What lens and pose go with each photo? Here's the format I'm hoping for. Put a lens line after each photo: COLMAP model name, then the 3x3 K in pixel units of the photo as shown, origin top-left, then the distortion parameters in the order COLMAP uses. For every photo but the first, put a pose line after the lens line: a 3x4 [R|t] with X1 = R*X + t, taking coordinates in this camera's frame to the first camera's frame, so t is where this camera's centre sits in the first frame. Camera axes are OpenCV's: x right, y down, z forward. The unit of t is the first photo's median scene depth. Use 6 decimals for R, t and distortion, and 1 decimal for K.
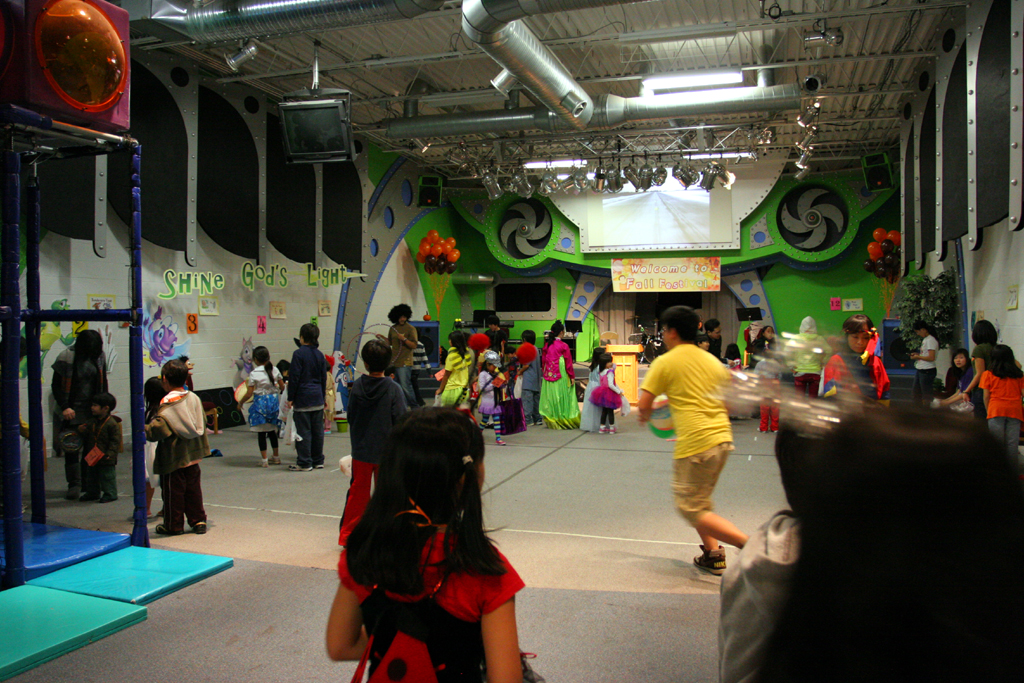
lens RADIAL K [[820.3, 0, 512.0], [0, 820.3, 341.5], [0, 0, 1]] dist [-0.061085, -0.002099]
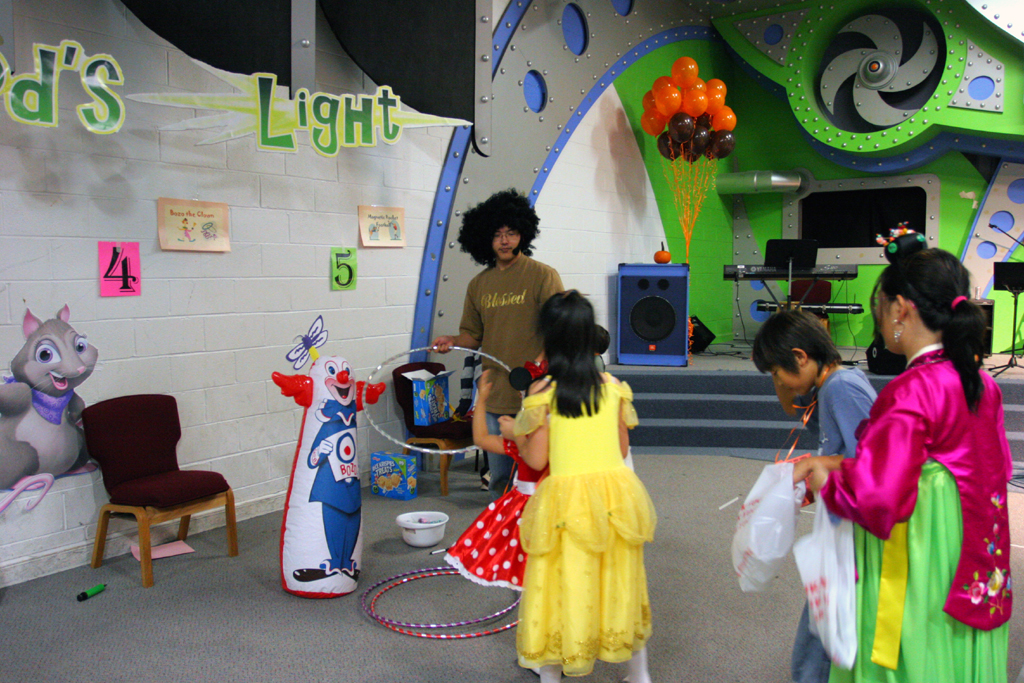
lens RADIAL K [[820.3, 0, 512.0], [0, 820.3, 341.5], [0, 0, 1]] dist [-0.061085, -0.002099]
pose [[0.952297, 0.023472, -0.304269, -0.043344], [-0.005526, 0.998201, 0.059708, -0.008517], [0.305123, -0.055178, 0.950713, 0.539277]]
